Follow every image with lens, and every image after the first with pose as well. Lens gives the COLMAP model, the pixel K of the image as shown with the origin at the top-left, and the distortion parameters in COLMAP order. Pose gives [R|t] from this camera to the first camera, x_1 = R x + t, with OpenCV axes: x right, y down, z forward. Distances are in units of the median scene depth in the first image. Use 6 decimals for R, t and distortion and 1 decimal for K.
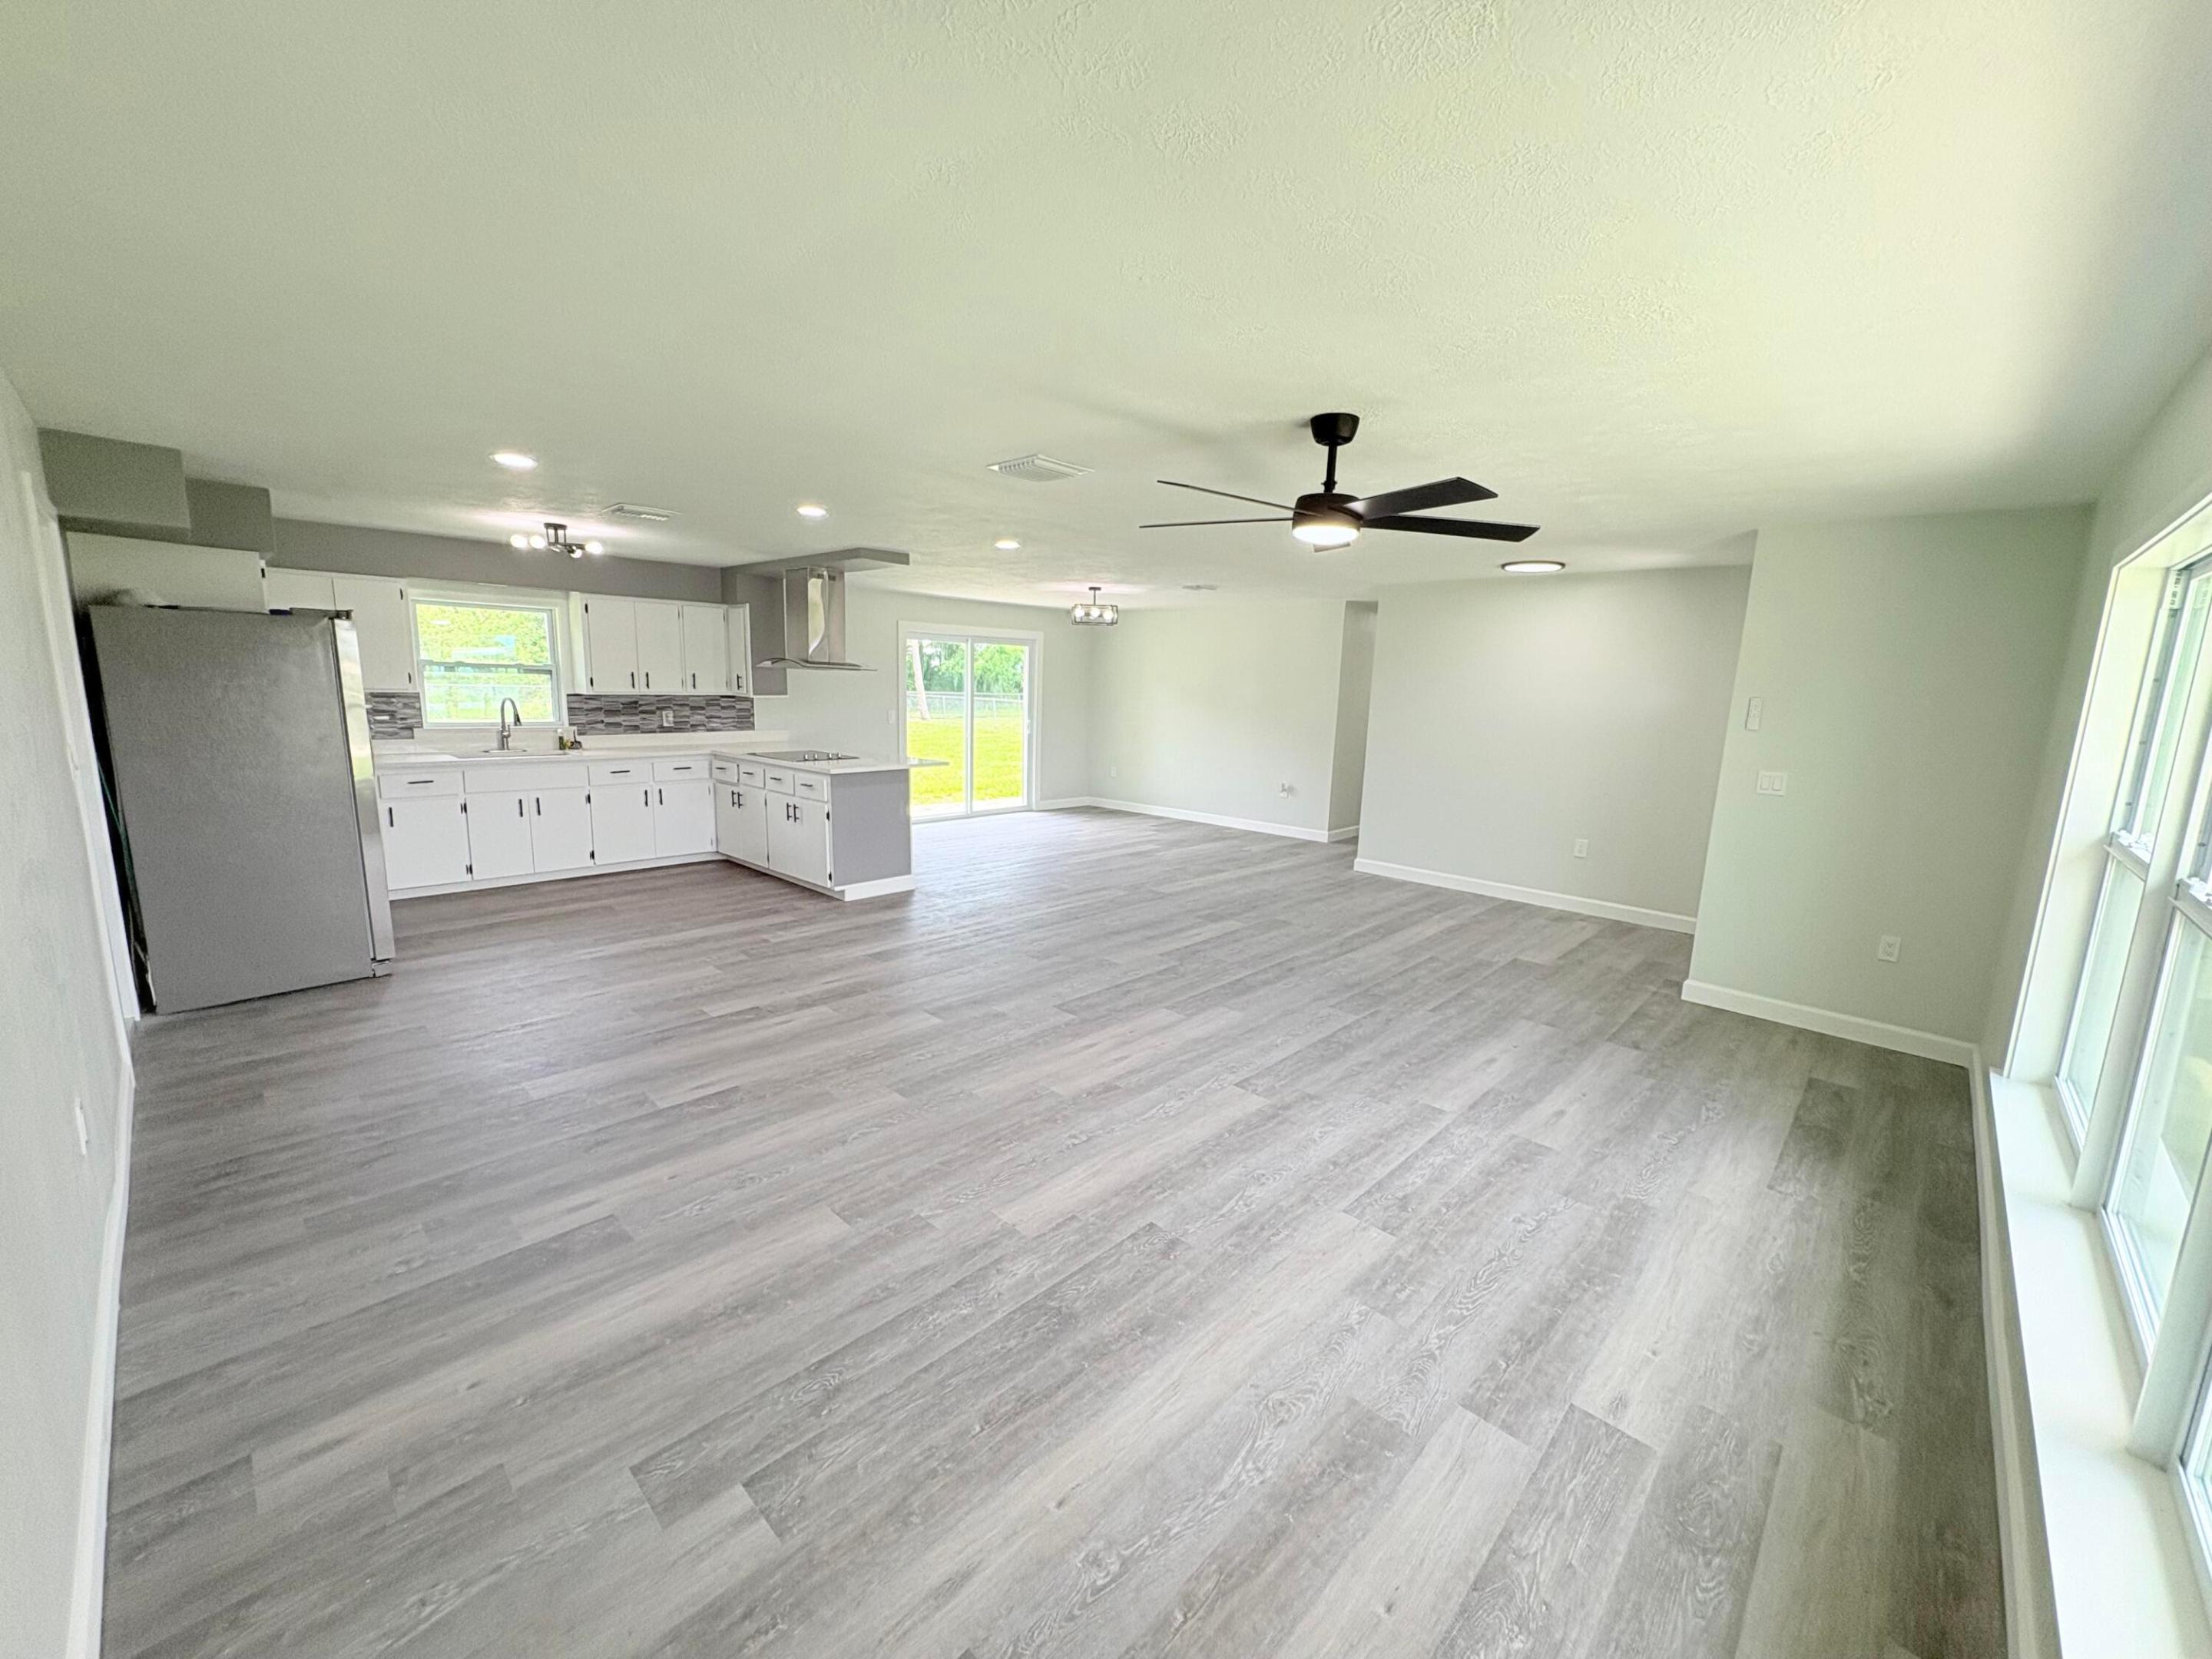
lens RADIAL K [[878.9, 0, 1106.0], [0, 878.9, 829.5], [0, 0, 1]] dist [-0.001149, 0.000781]
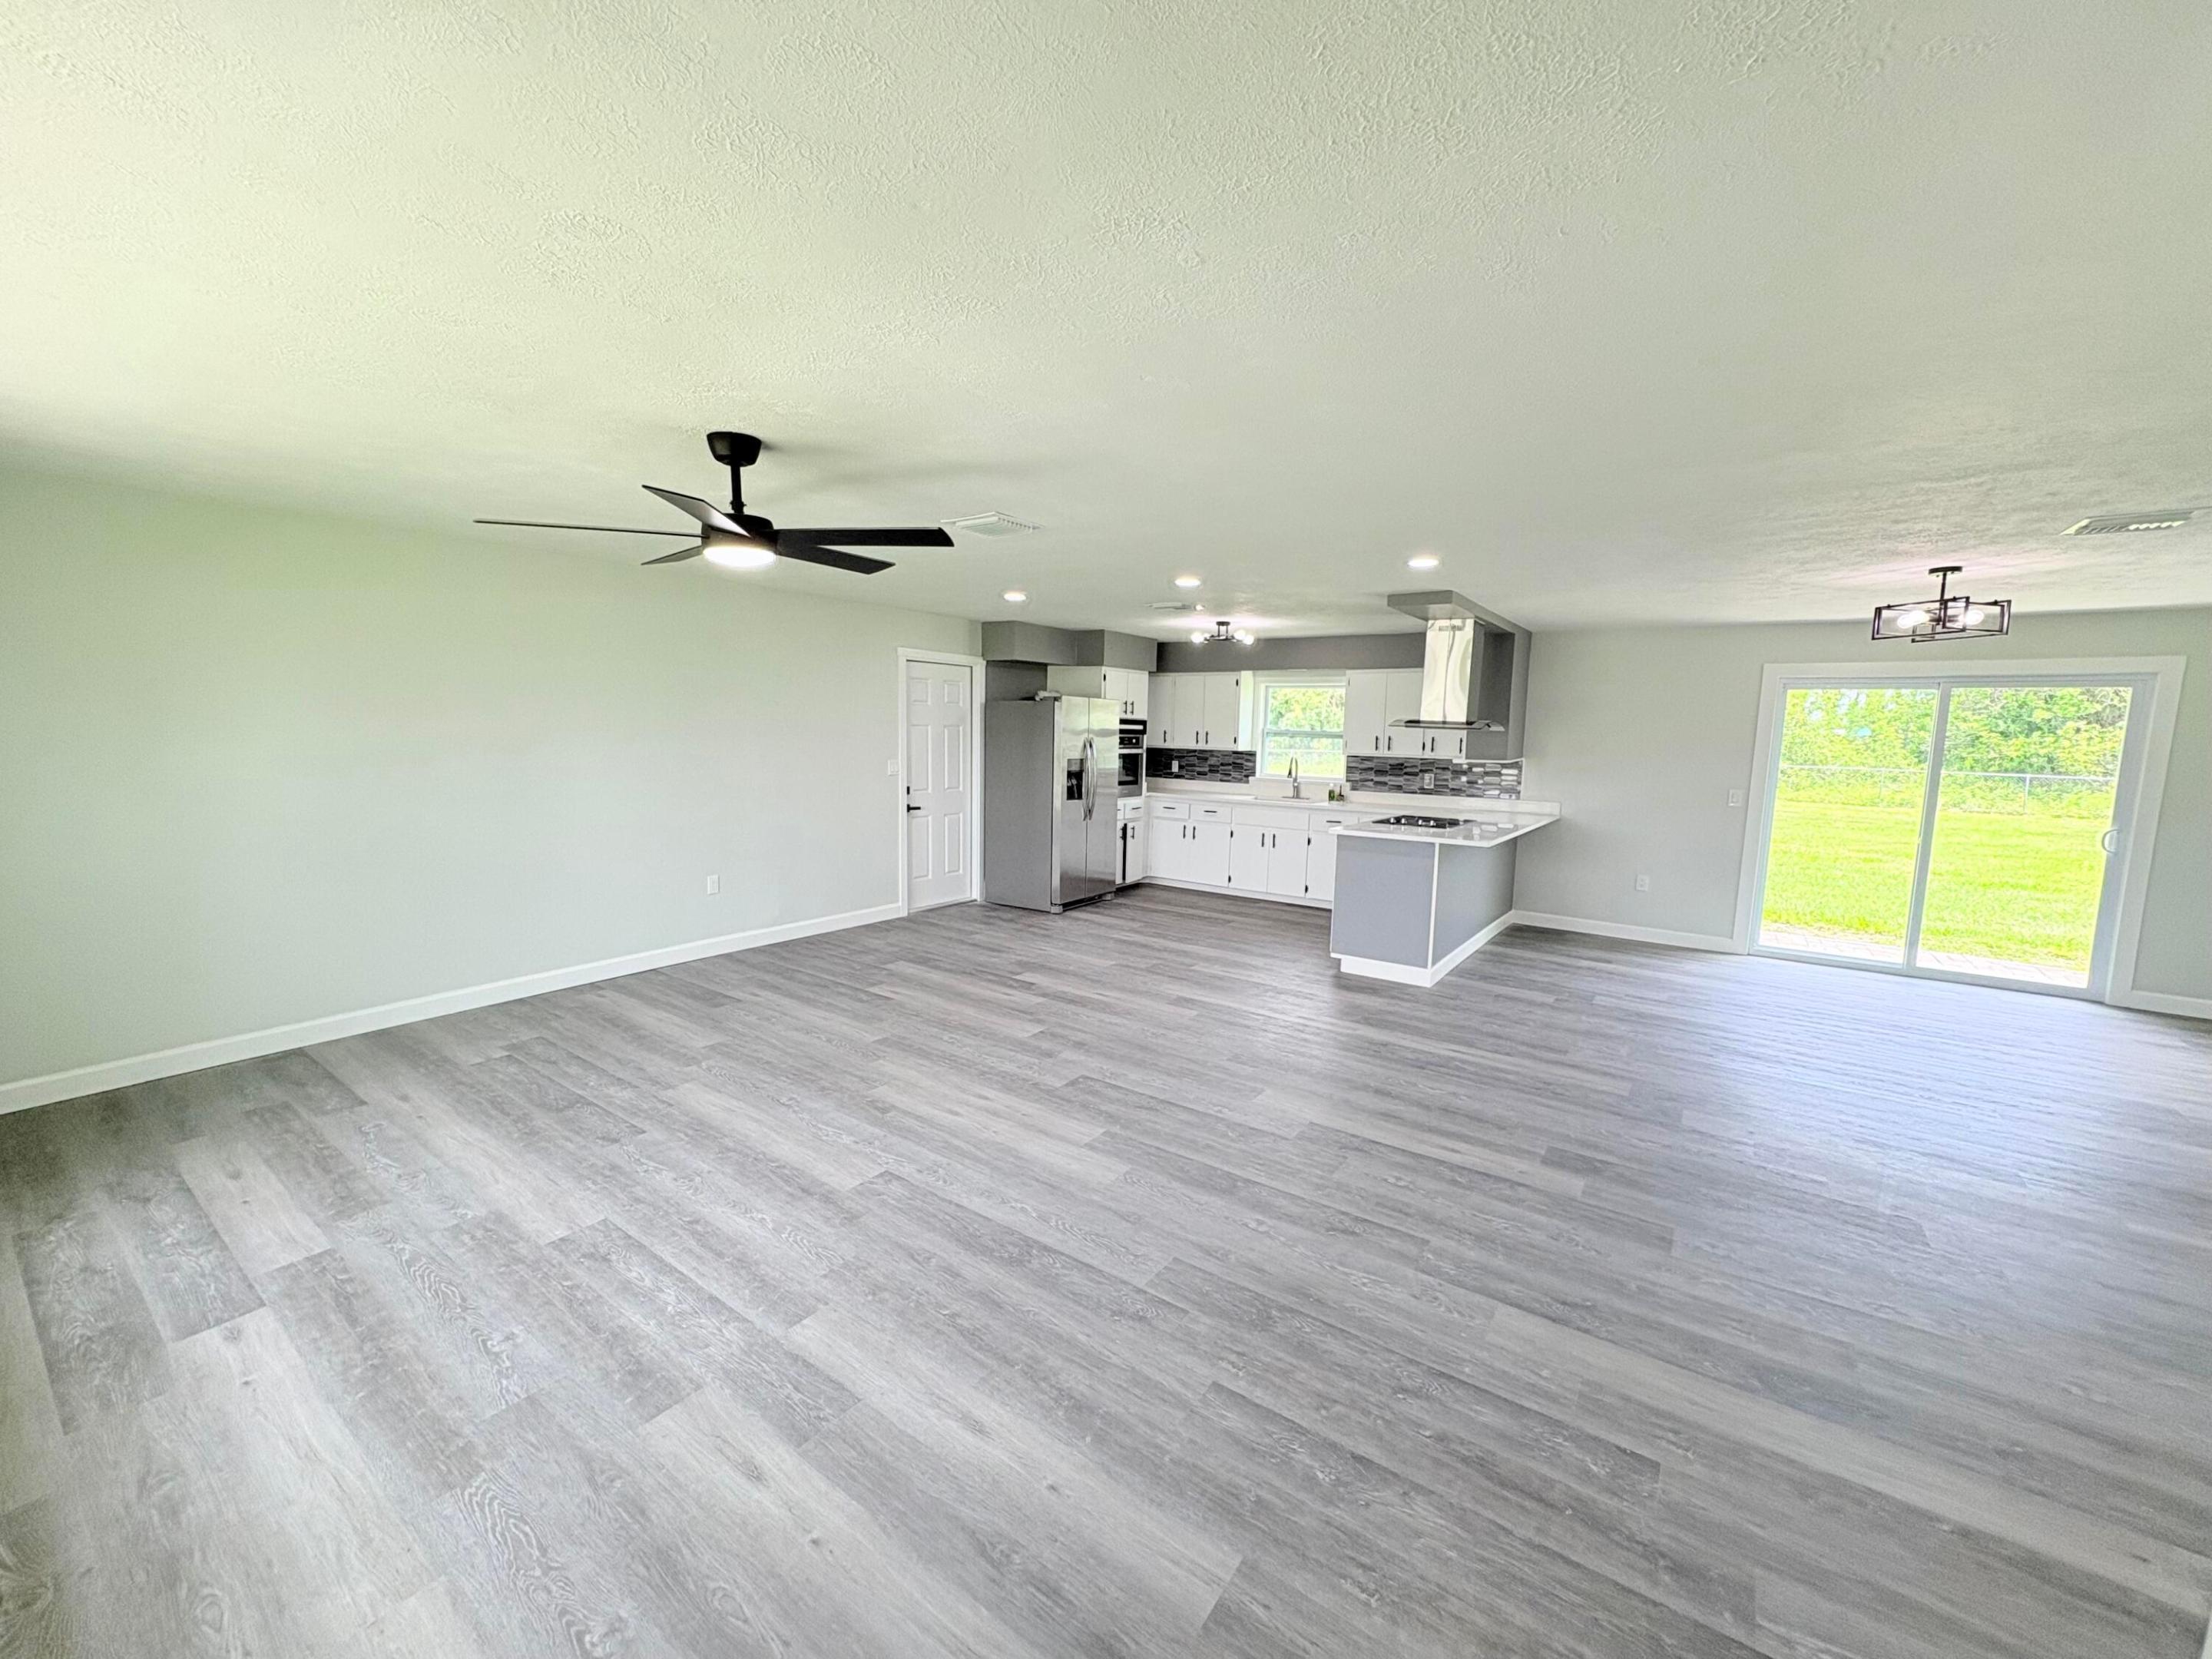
lens RADIAL K [[878.9, 0, 1106.0], [0, 878.9, 829.5], [0, 0, 1]] dist [-0.001149, 0.000781]
pose [[0.140673, 0.089658, -0.985988, 0.890434], [-0.184701, 0.980784, 0.062833, -0.121865], [0.972675, 0.173274, 0.154530, 0.898276]]
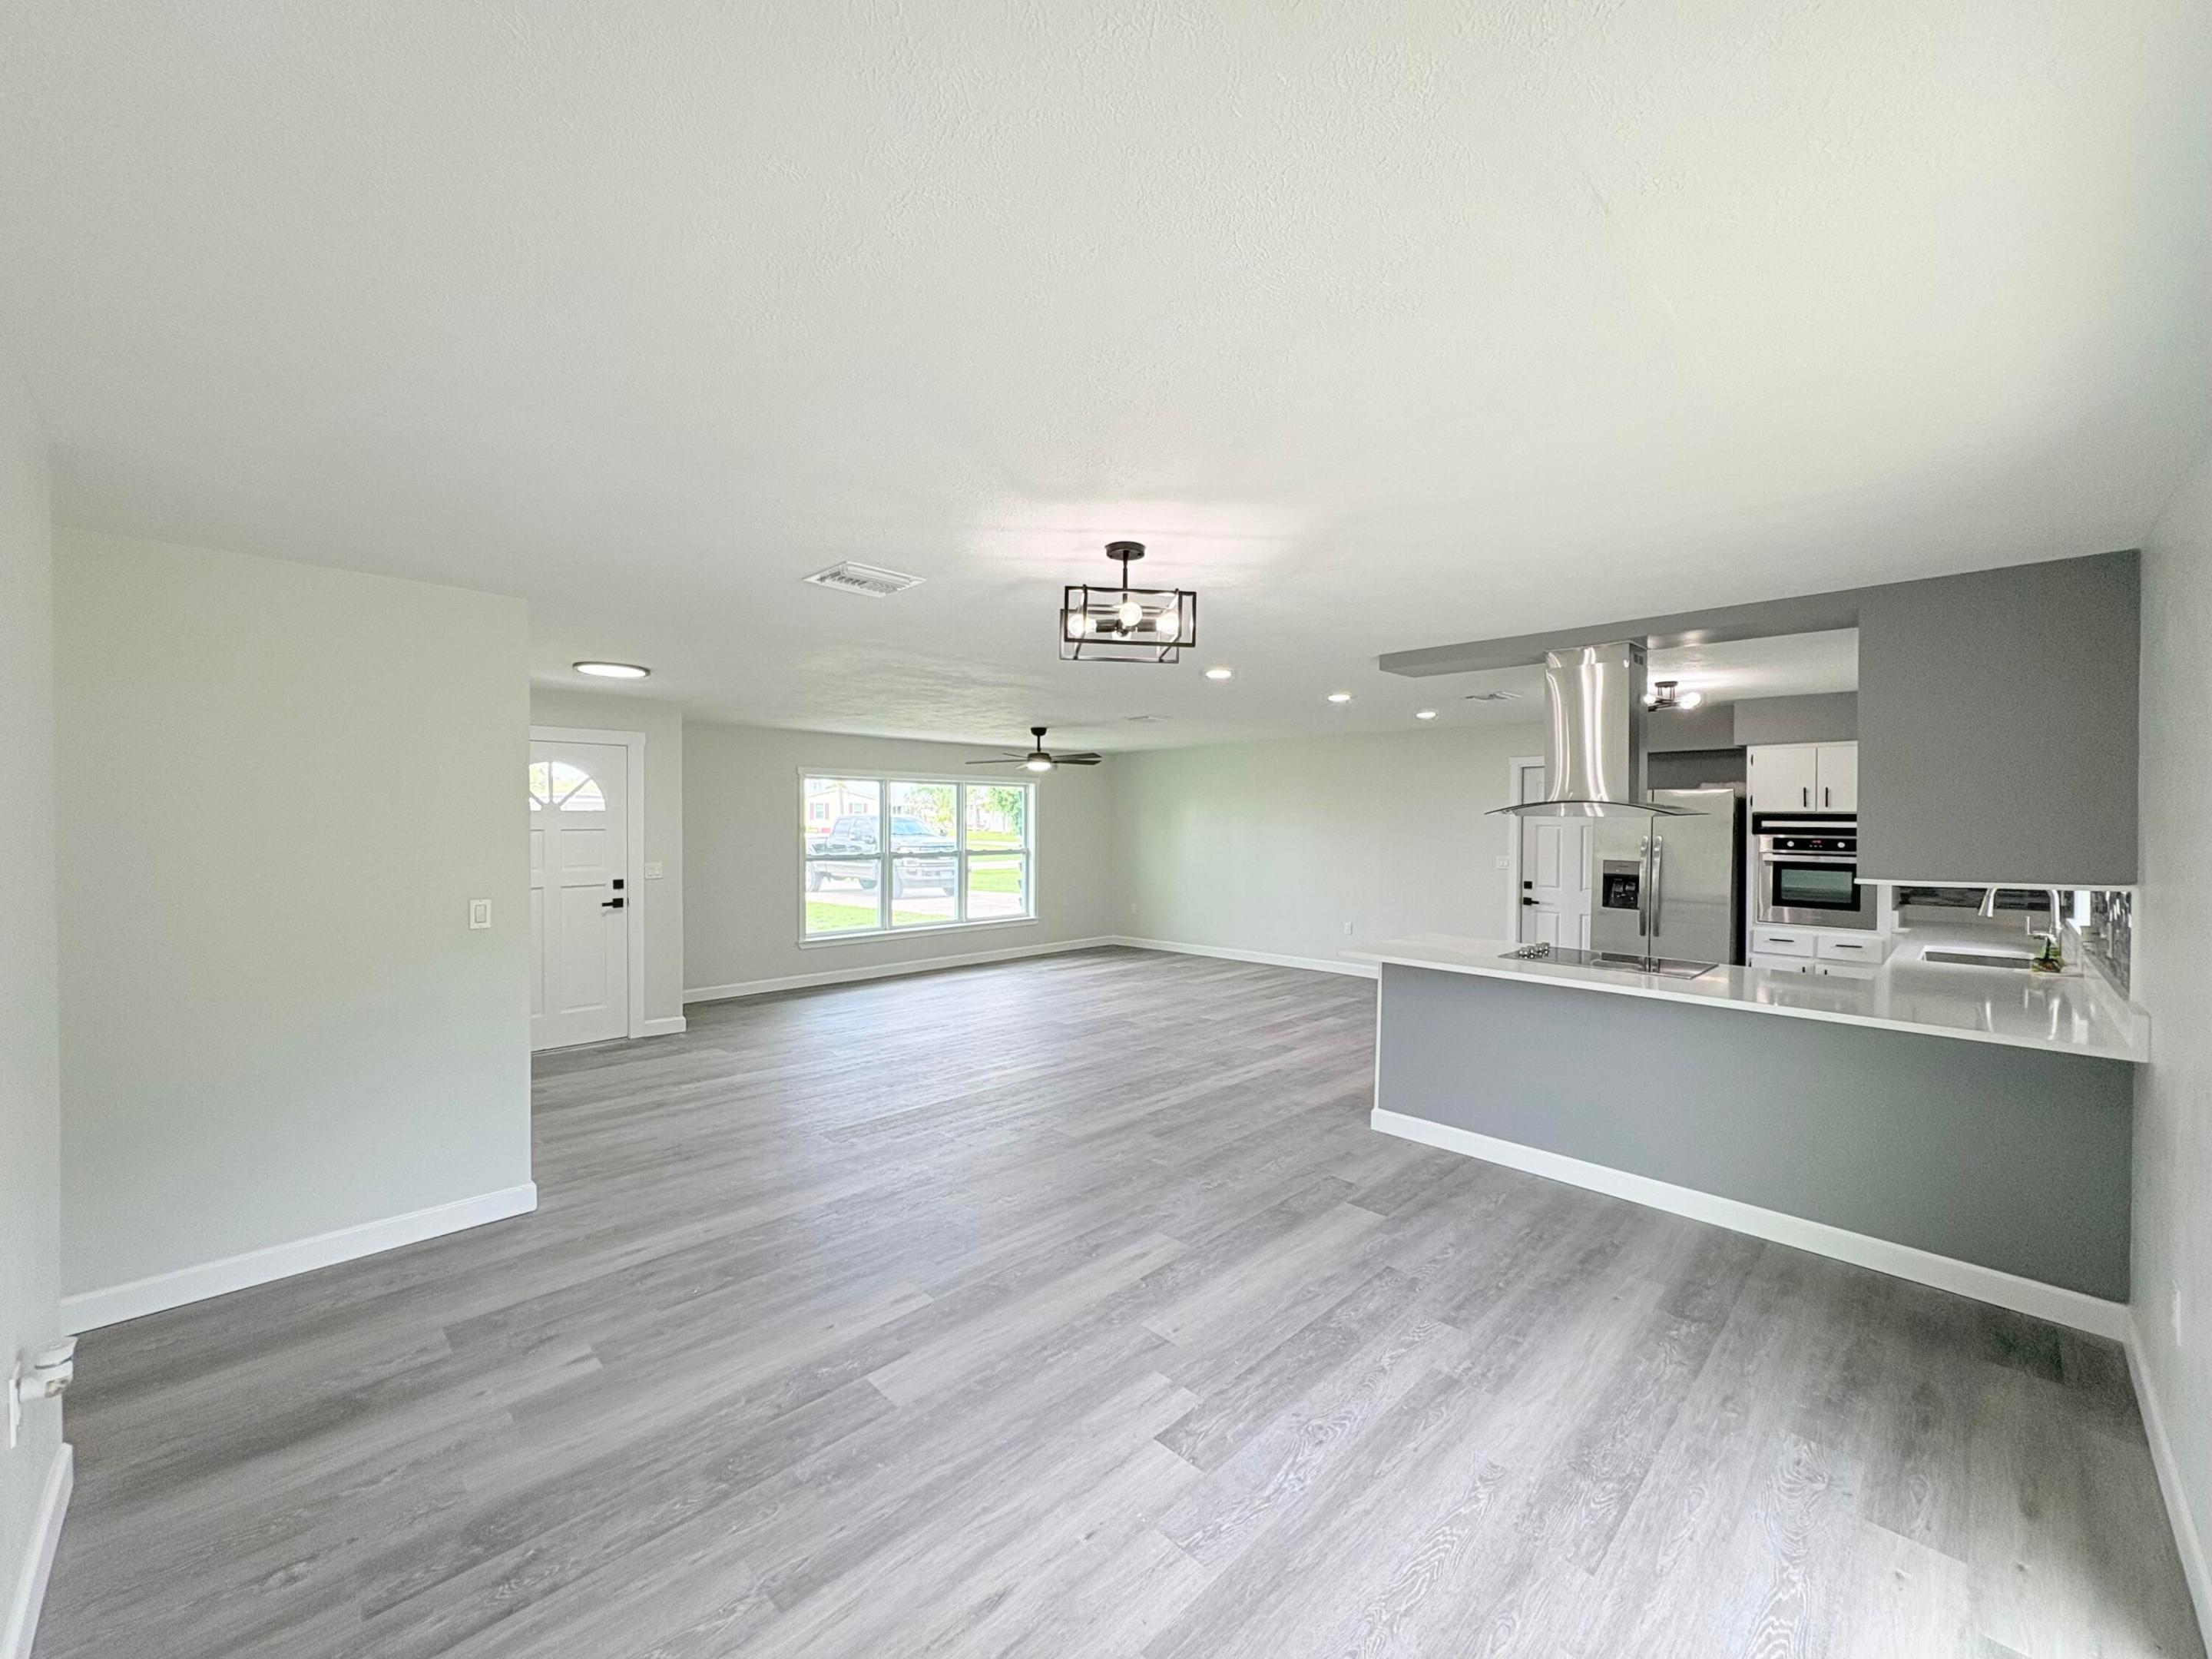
lens RADIAL K [[885.7, 0, 1106.2], [0, 885.7, 817.7], [0, 0, 1]] dist [0.000518, 0.000615]
pose [[-0.999164, -0.034483, 0.021962, -0.028562], [-0.030312, 0.985312, 0.168052, -0.457773], [-0.027434, 0.167246, -0.985533, 2.687110]]
